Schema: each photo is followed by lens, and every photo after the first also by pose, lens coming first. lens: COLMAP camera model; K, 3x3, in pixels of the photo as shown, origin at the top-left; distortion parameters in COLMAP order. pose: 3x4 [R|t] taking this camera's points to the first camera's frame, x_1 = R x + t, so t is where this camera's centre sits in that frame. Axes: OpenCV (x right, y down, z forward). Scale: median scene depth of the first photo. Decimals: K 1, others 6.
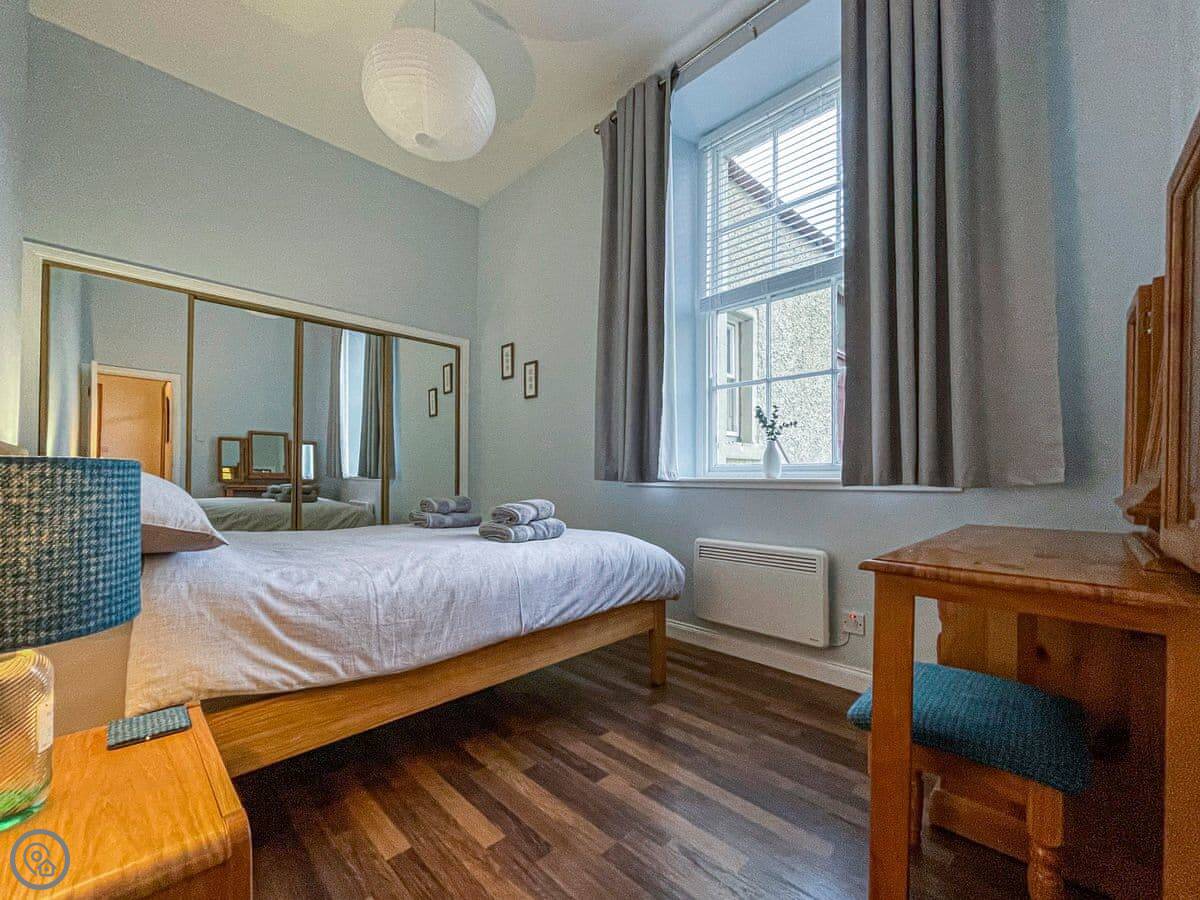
lens RADIAL K [[497.9, 0, 596.2], [0, 497.9, 469.3], [0, 0, 1]] dist [-0.001348, -0.000163]
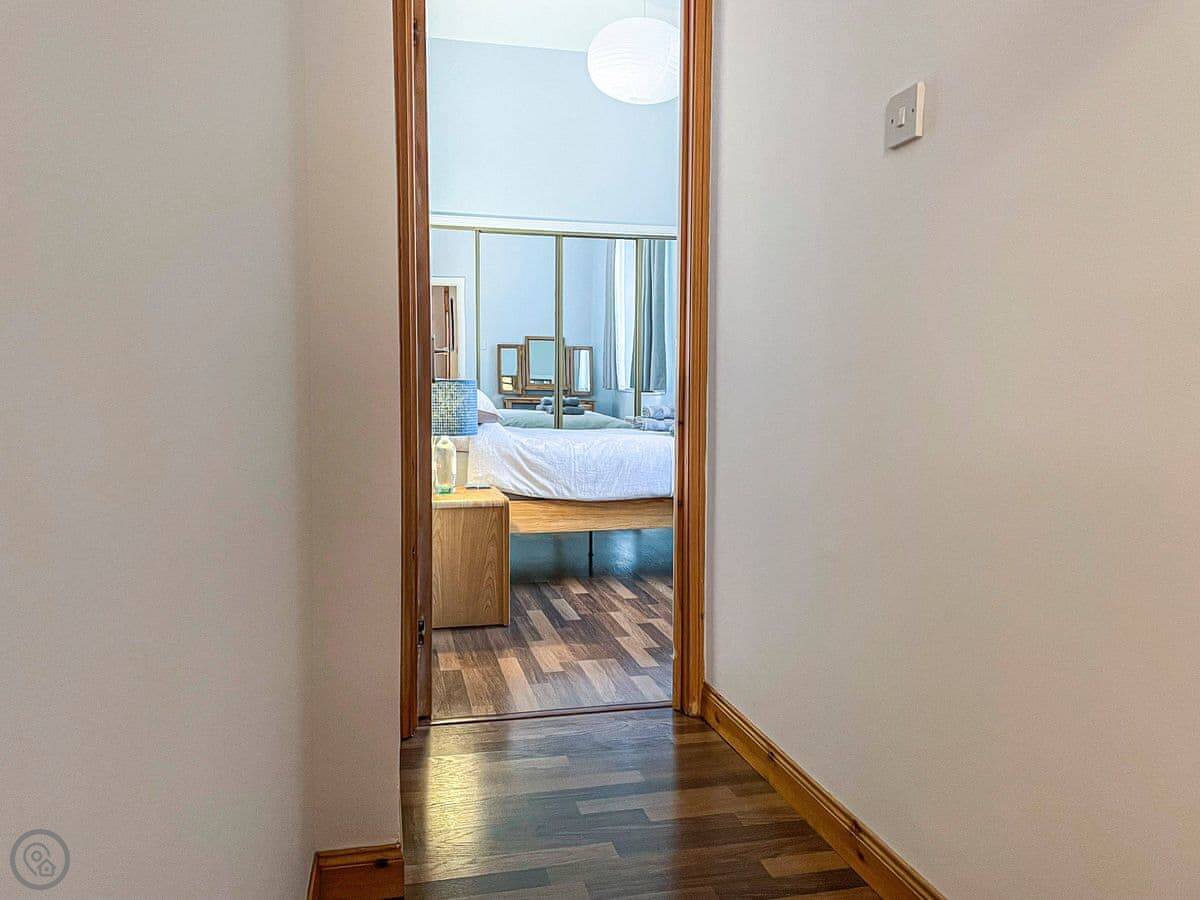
lens RADIAL K [[895.0, 0, 599.3], [0, 895.0, 452.3], [0, 0, 1]] dist [-0.000763, -0.000289]
pose [[0.859134, 0.038402, -0.510309, 0.618625], [0.004332, 0.996599, 0.082290, -0.004548], [0.511733, -0.072909, 0.856045, -0.818104]]
